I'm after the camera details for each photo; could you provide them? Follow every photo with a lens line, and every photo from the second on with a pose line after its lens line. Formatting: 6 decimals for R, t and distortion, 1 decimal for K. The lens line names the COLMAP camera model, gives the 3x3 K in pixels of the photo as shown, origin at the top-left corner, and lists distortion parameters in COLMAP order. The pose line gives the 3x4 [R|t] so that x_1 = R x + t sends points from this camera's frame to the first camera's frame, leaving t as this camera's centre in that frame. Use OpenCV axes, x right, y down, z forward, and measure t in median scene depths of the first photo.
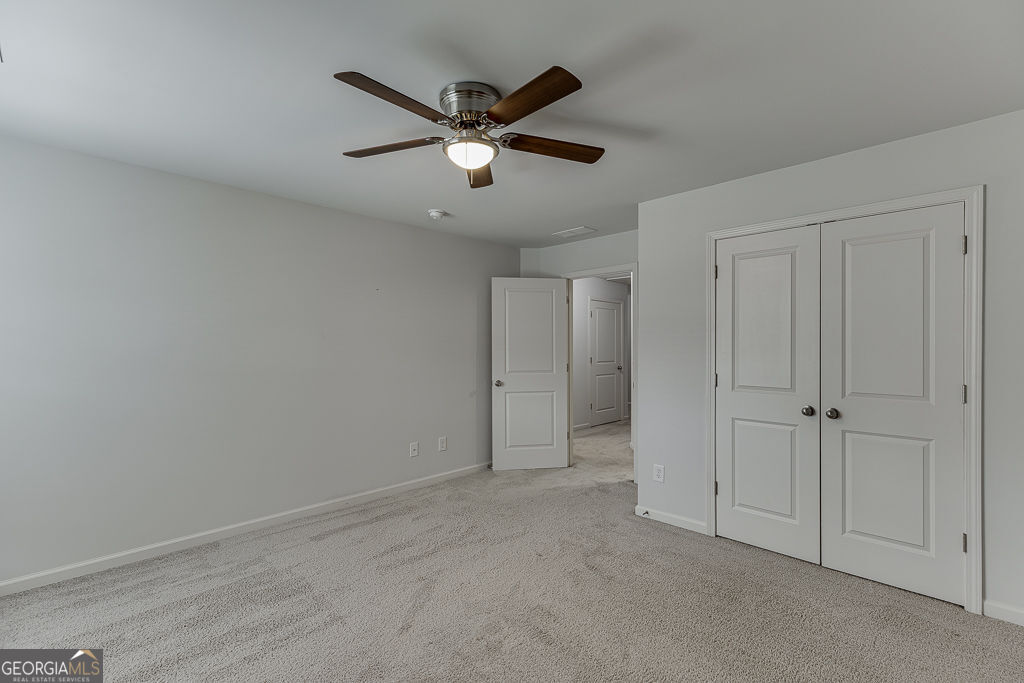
lens RADIAL K [[457.7, 0, 519.4], [0, 457.7, 343.1], [0, 0, 1]] dist [0.005324, -0.000562]
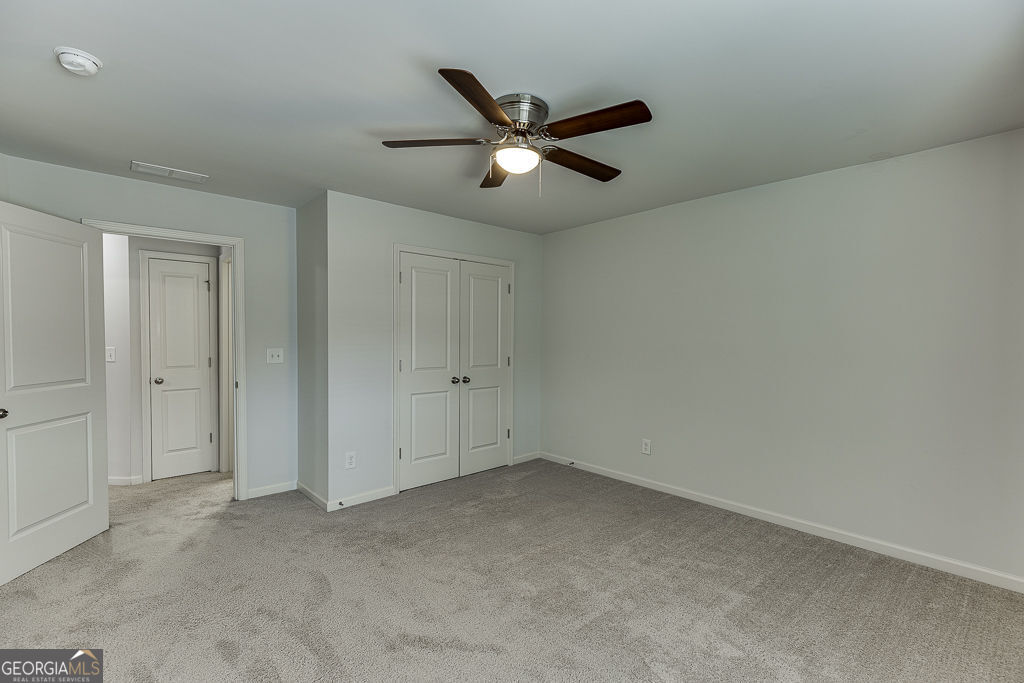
lens RADIAL K [[446.1, 0, 510.4], [0, 446.1, 355.2], [0, 0, 1]] dist [0.001606, 0.000051]
pose [[0.072261, -0.027697, 0.997001, -0.728021], [0.005641, 0.999610, 0.027361, 0.021298], [-0.997370, 0.003647, 0.072389, 0.609610]]
